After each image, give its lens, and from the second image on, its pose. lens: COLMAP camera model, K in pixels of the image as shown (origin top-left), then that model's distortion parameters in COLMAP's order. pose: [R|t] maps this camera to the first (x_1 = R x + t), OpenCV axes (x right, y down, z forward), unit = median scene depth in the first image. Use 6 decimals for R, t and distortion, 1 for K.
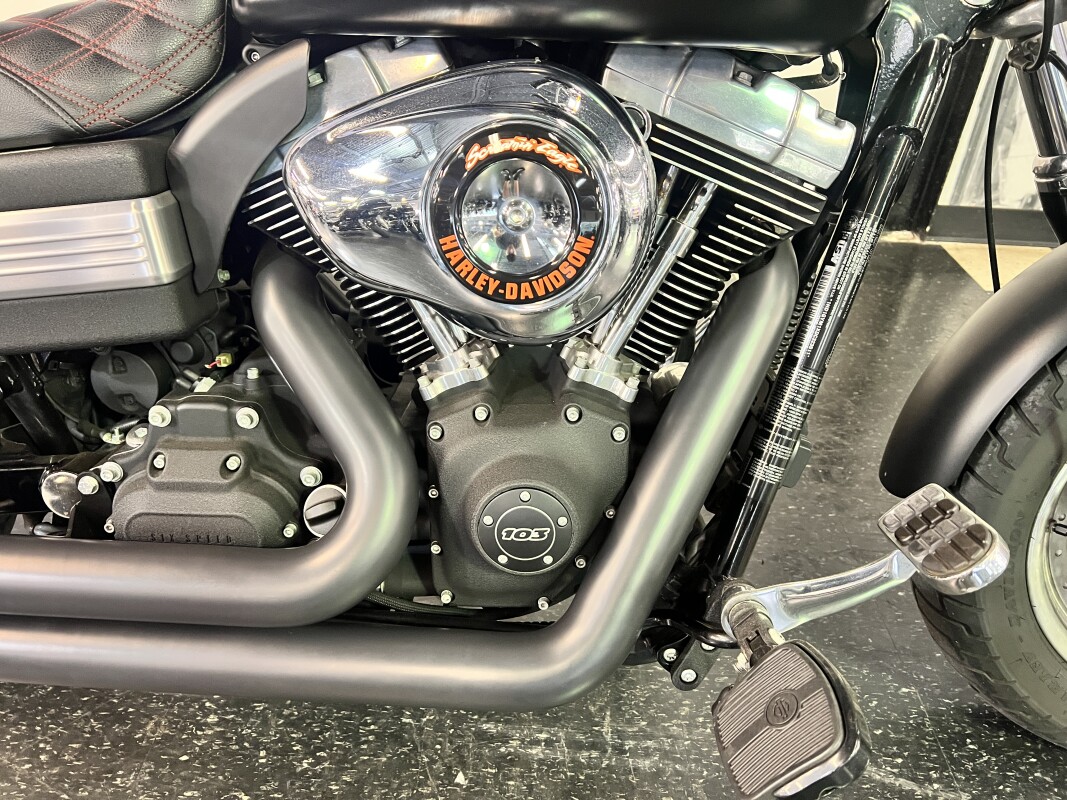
lens RADIAL K [[791.5, 0, 546.7], [0, 791.5, 399.6], [0, 0, 1]] dist [0.078681, -0.141948]
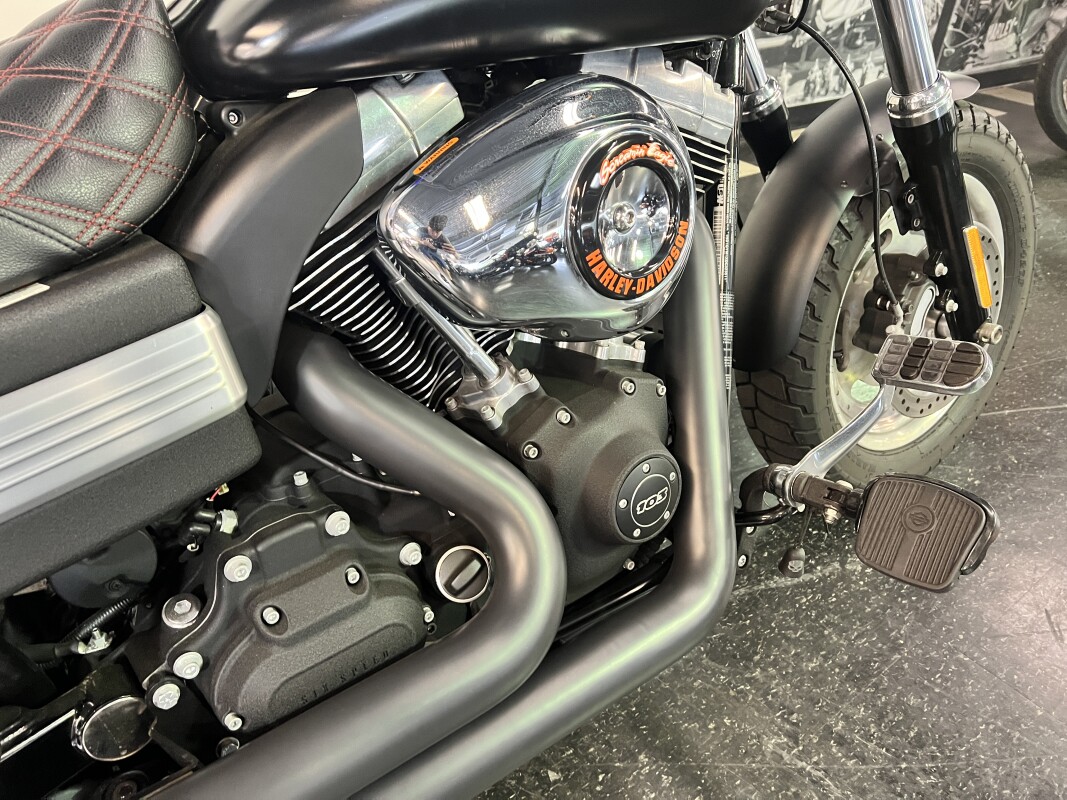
lens RADIAL K [[791.5, 0, 546.7], [0, 791.5, 399.6], [0, 0, 1]] dist [0.078681, -0.141948]
pose [[0.773652, -0.354435, 0.525203, -0.663988], [0.340147, 0.931664, 0.127681, -0.150090], [-0.534567, 0.079866, 0.841344, 0.142306]]
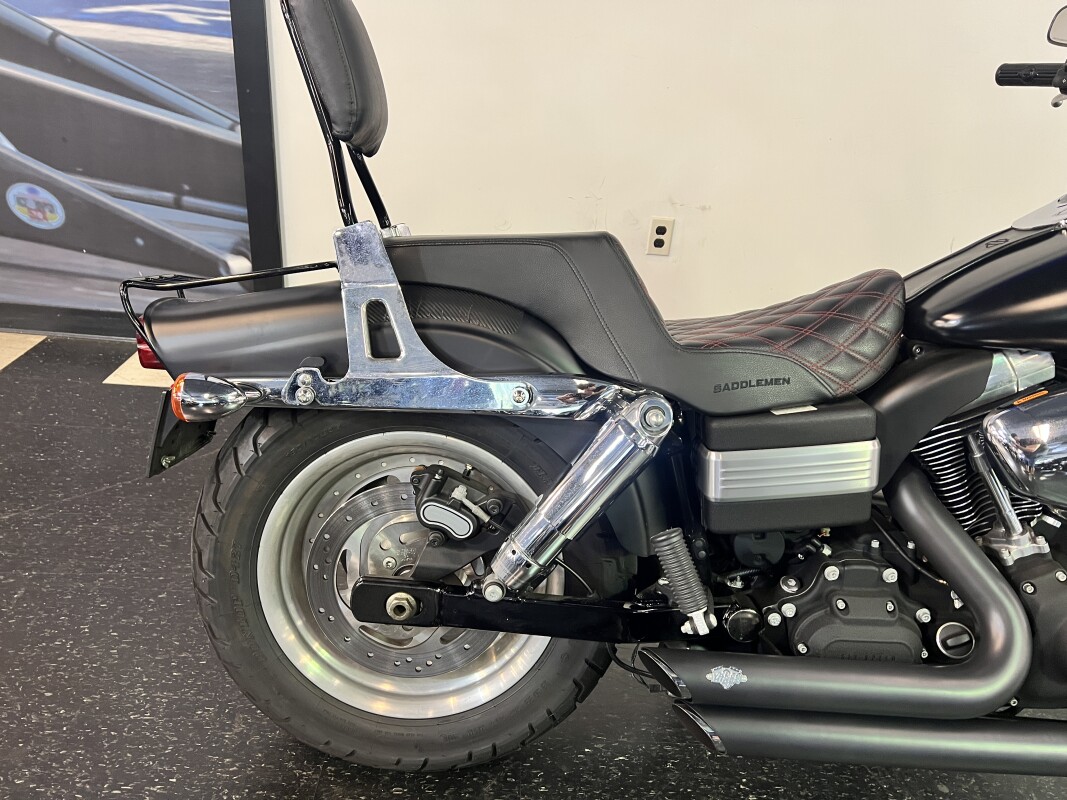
lens RADIAL K [[801.0, 0, 533.5], [0, 801.0, 400.0], [0, 0, 1]] dist [0.004259, 0.001251]
pose [[0.999705, 0.020478, 0.013047, -1.174288], [-0.018416, 0.989665, -0.142214, -0.084583], [-0.015825, 0.141932, 0.989750, -0.587783]]
